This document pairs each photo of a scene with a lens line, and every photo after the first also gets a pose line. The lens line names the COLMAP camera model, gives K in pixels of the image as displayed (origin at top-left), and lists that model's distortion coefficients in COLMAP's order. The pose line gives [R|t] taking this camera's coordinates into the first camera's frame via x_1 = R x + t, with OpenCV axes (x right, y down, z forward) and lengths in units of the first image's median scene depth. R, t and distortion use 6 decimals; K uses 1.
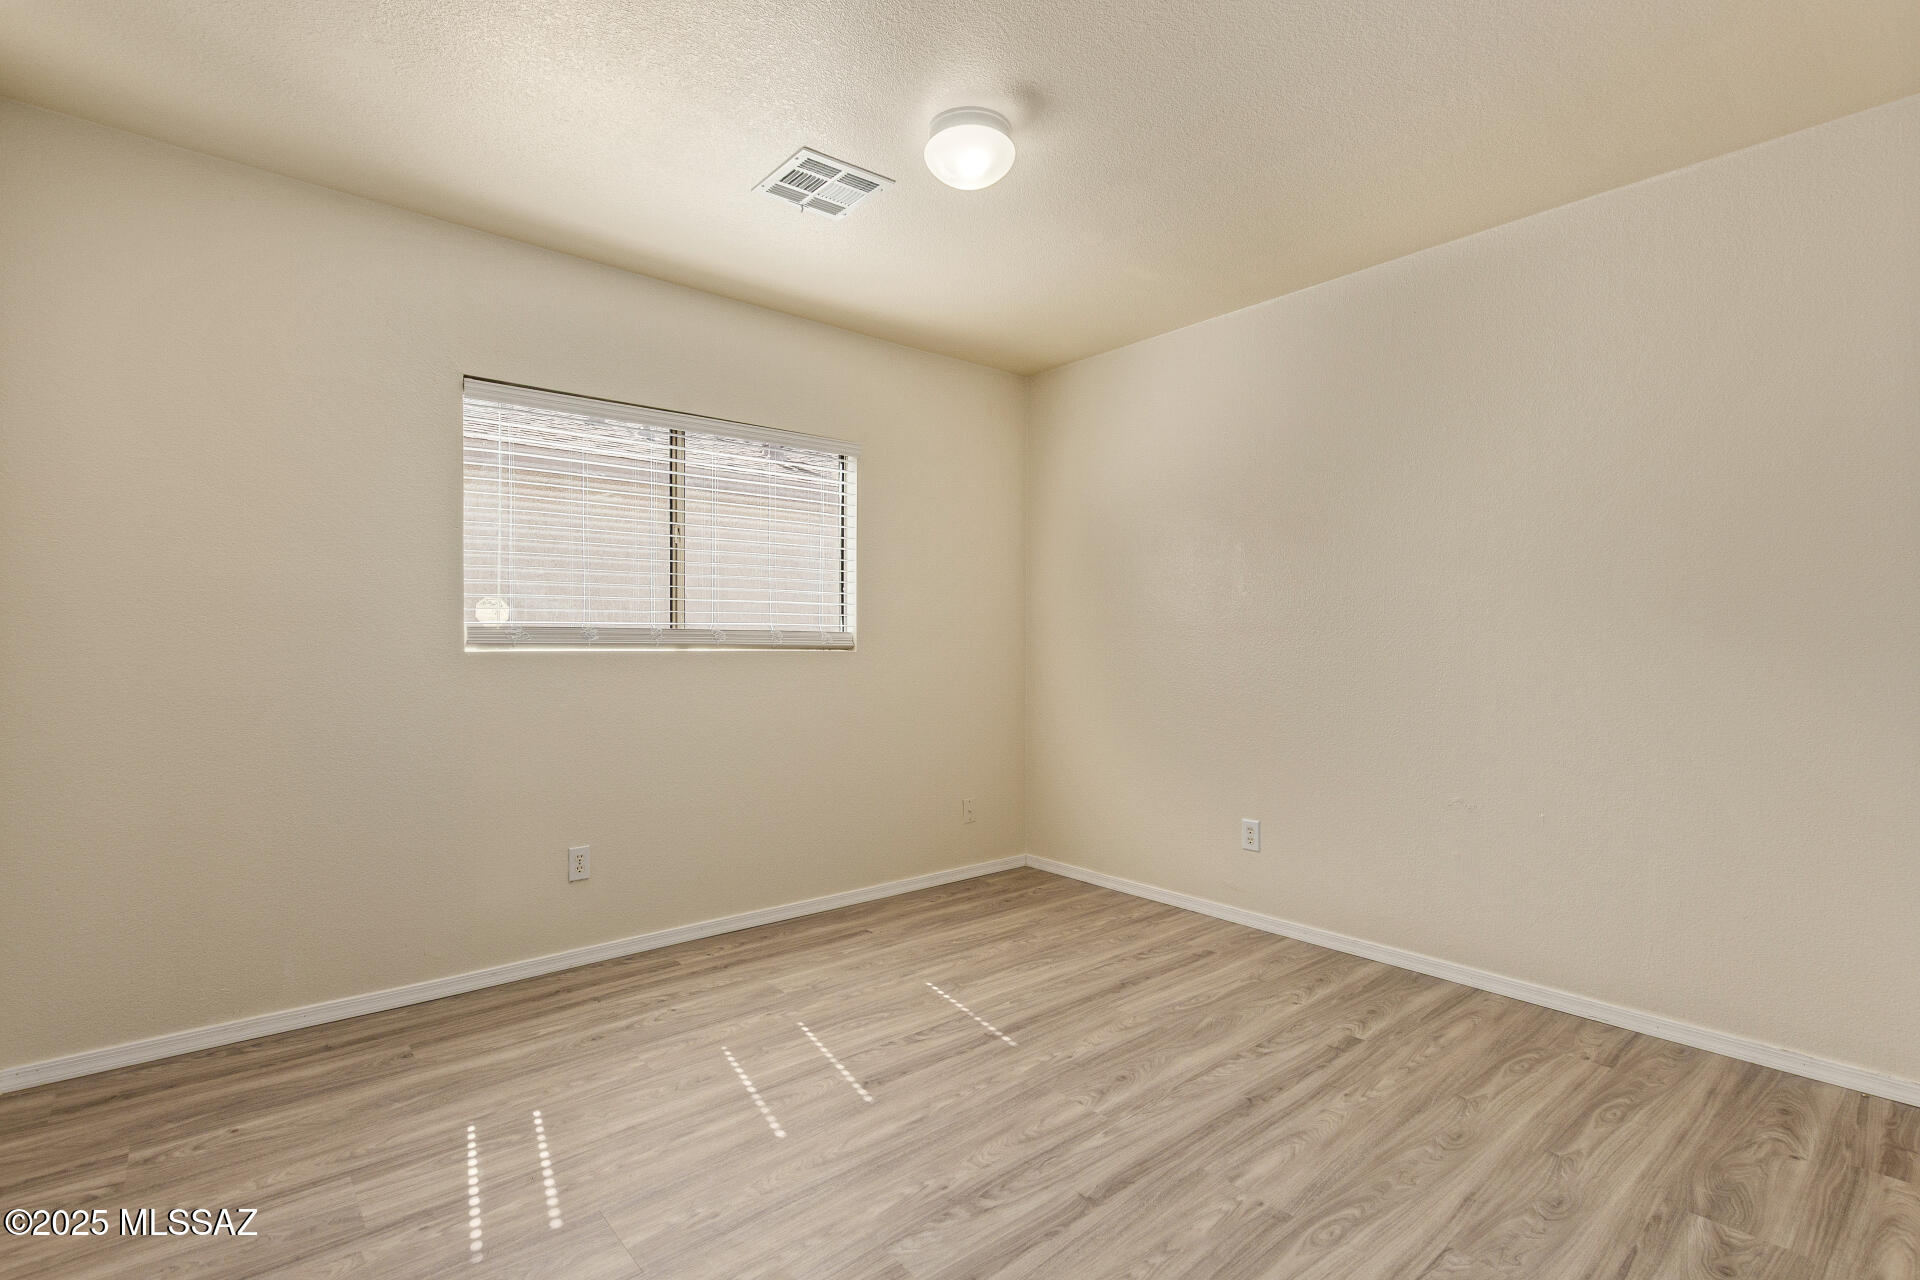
lens RADIAL K [[886.6, 0, 956.6], [0, 886.6, 640.9], [0, 0, 1]] dist [0.000853, 0.000120]
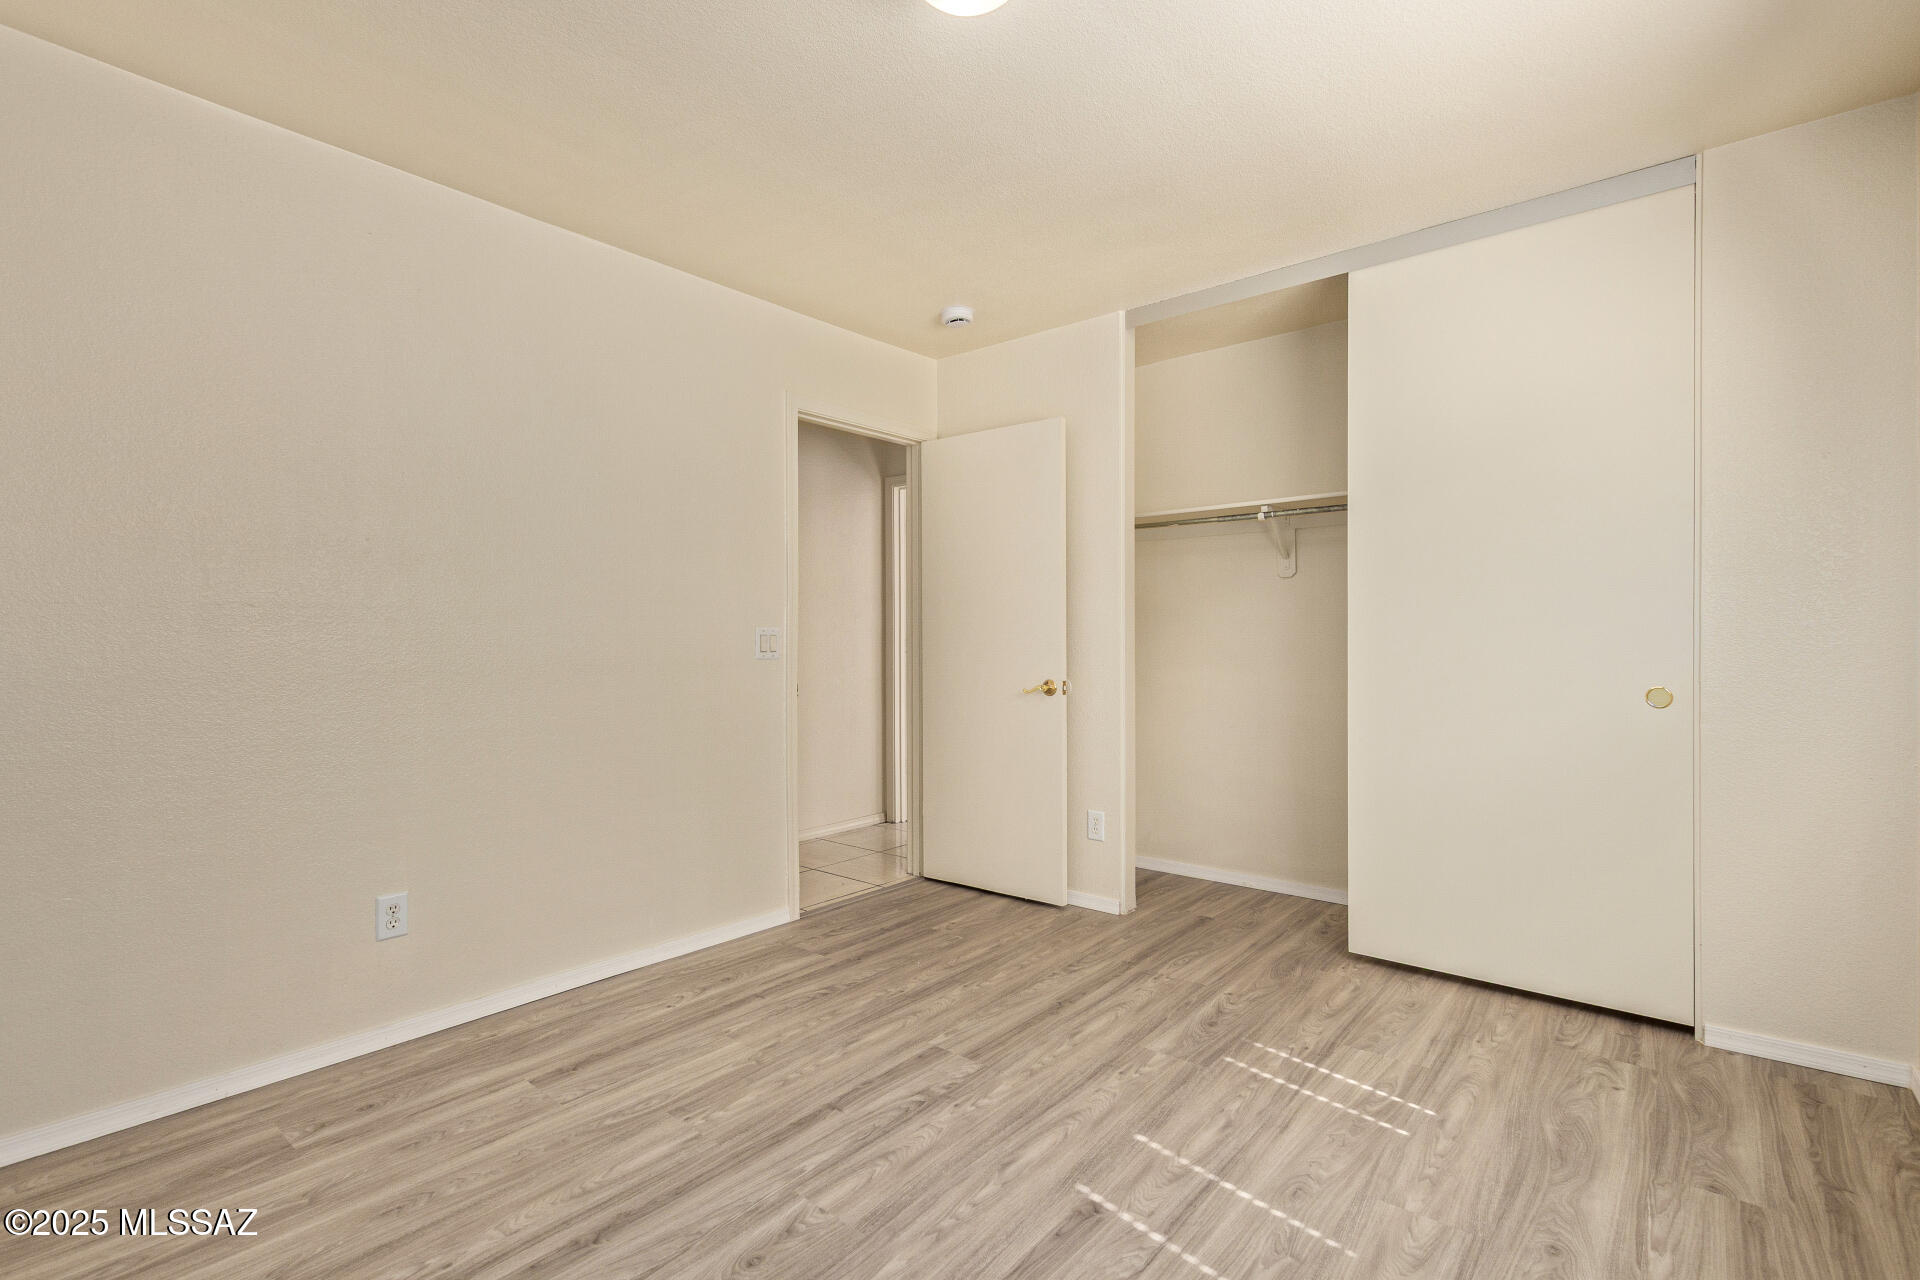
lens RADIAL K [[886.6, 0, 964.2], [0, 886.6, 639.2], [0, 0, 1]] dist [0.000853, 0.000120]
pose [[-0.984601, 0.002276, -0.174803, 0.163189], [0.002115, 0.999997, 0.001108, -0.000128], [0.174805, 0.000721, -0.984603, 1.954590]]
